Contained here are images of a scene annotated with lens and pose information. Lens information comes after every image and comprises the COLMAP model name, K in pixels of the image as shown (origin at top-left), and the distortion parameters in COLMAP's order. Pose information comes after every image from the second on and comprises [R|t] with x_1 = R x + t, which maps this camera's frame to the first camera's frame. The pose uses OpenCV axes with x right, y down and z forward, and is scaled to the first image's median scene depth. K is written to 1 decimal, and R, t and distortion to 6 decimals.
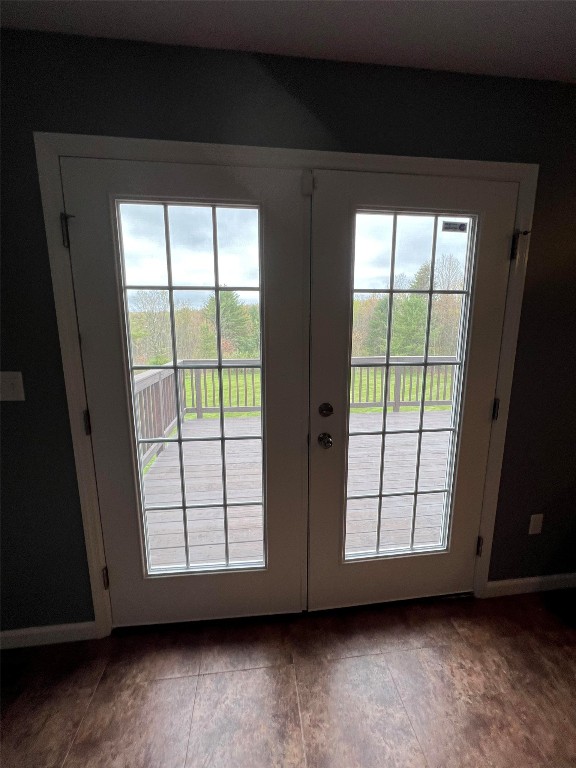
lens RADIAL K [[310.3, 0, 288.0], [0, 310.3, 384.0], [0, 0, 1]] dist [0.000724, 0.000053]
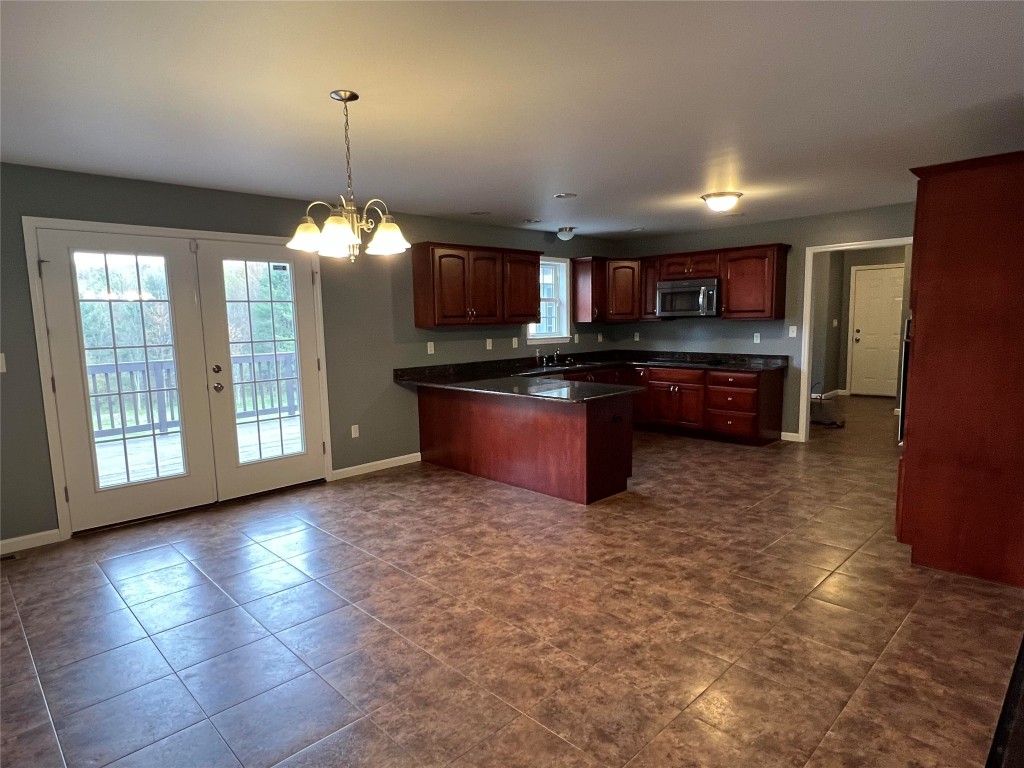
lens RADIAL K [[590.5, 0, 508.5], [0, 590.5, 392.4], [0, 0, 1]] dist [0.000831, -0.000818]
pose [[0.791844, -0.092355, 0.603701, -0.579621], [0.125446, 0.992018, -0.012782, 0.450169], [-0.597701, 0.085853, 0.797109, -2.533328]]
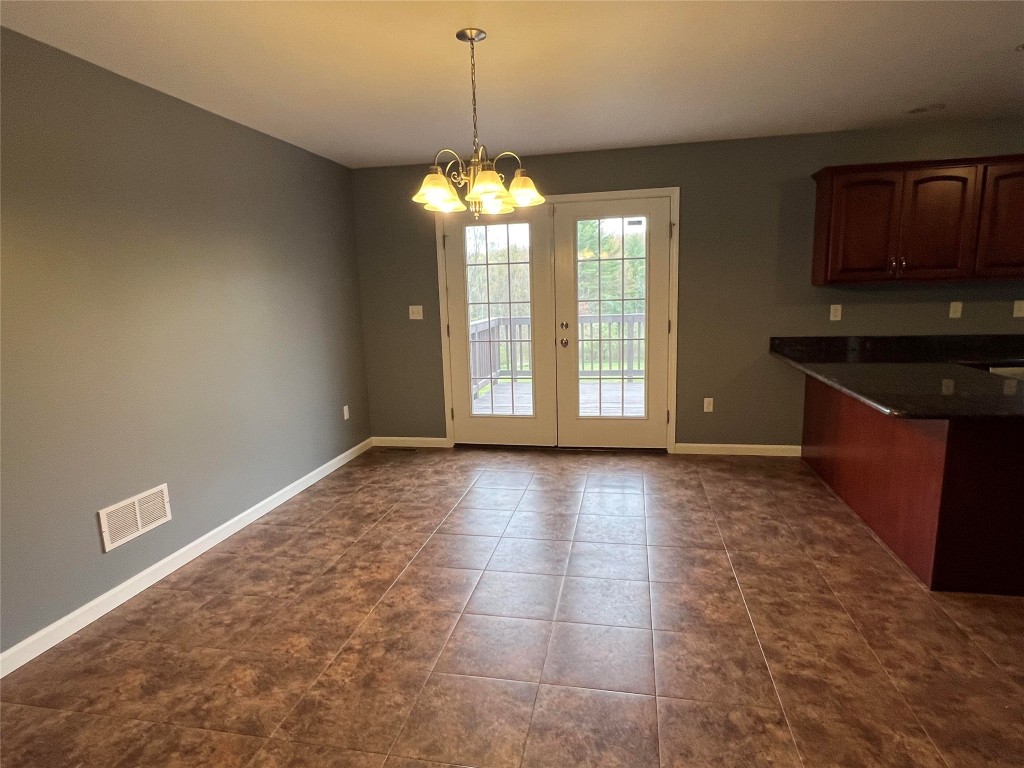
lens RADIAL K [[590.5, 0, 508.5], [0, 590.5, 392.4], [0, 0, 1]] dist [0.000831, -0.000818]
pose [[0.948811, 0.027071, -0.314683, 0.908805], [-0.024742, 0.999629, 0.011394, 0.444837], [0.314874, -0.003025, 0.949129, -2.409901]]
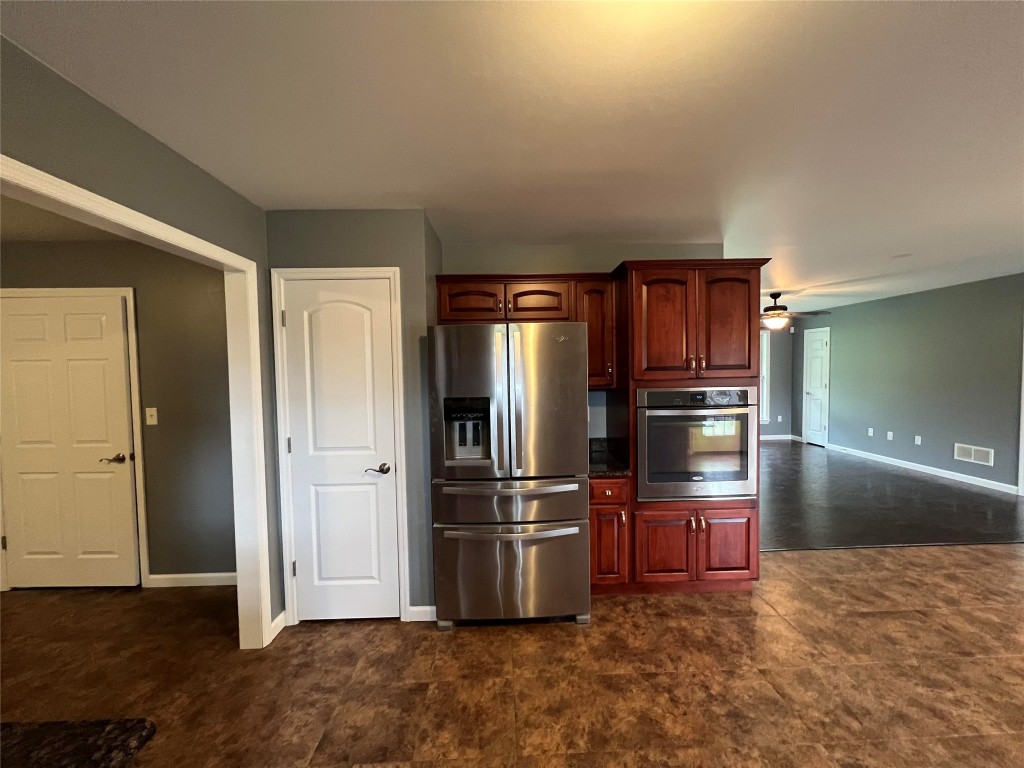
lens RADIAL K [[409.8, 0, 513.9], [0, 409.8, 385.9], [0, 0, 1]] dist [0.000009, 0.000052]
pose [[-0.996118, 0.013742, 0.086953, 2.980101], [0.032012, 0.976663, 0.212378, -0.090224], [-0.082005, 0.214337, -0.973311, 0.200407]]
